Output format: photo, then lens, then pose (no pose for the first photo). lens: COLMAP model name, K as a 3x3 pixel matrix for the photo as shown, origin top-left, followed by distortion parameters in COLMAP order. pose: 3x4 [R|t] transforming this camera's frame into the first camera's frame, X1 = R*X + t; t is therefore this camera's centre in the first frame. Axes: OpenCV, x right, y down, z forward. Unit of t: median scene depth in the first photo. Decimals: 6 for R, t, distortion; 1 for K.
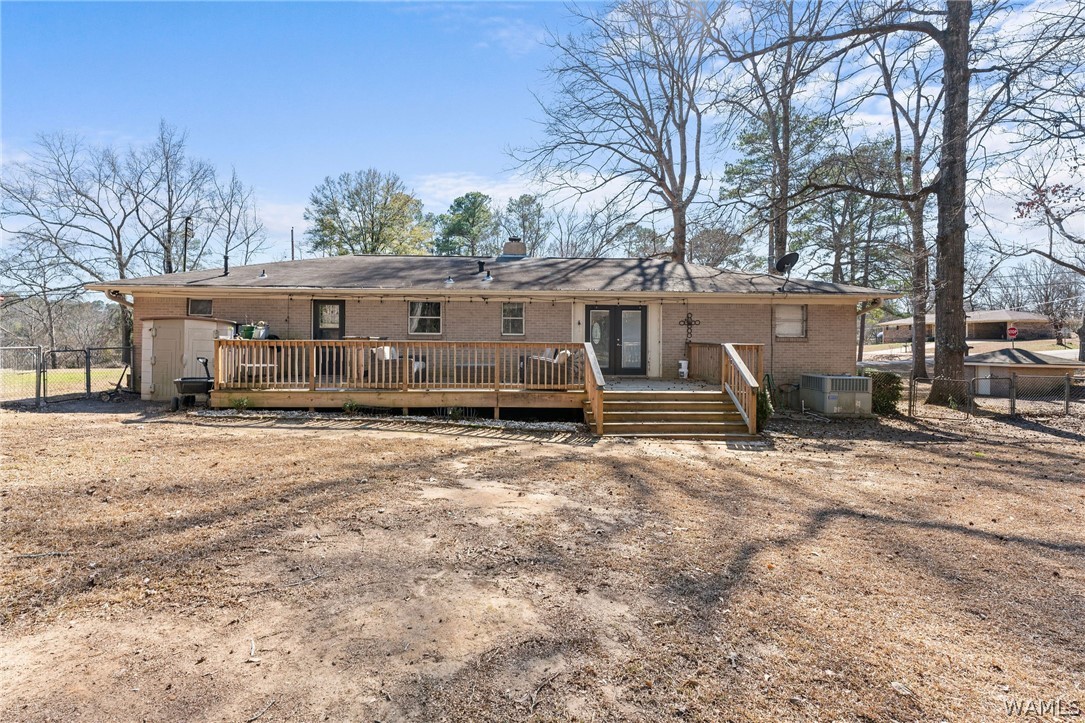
lens RADIAL K [[469.7, 0, 543.9], [0, 469.7, 352.7], [0, 0, 1]] dist [-0.002015, -0.000549]
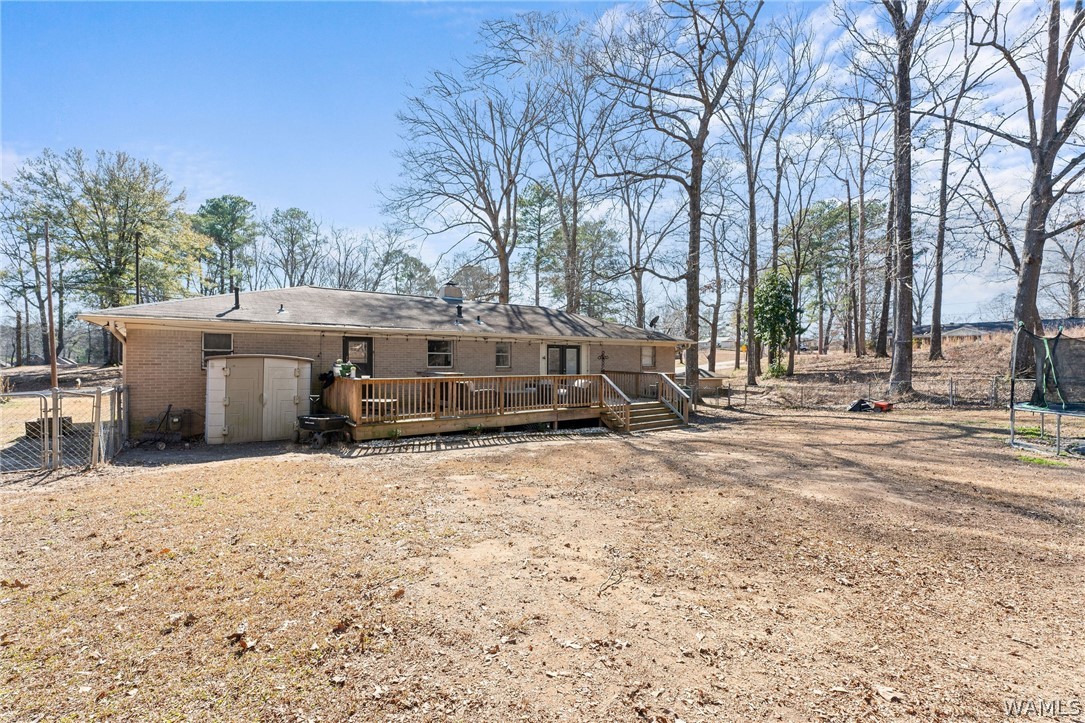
lens RADIAL K [[469.7, 0, 541.6], [0, 469.7, 366.3], [0, 0, 1]] dist [-0.002015, -0.000549]
pose [[0.820688, -0.011490, 0.571261, -0.719875], [0.021270, 0.999719, -0.010448, -0.026343], [-0.570980, 0.020725, 0.820702, -0.104100]]
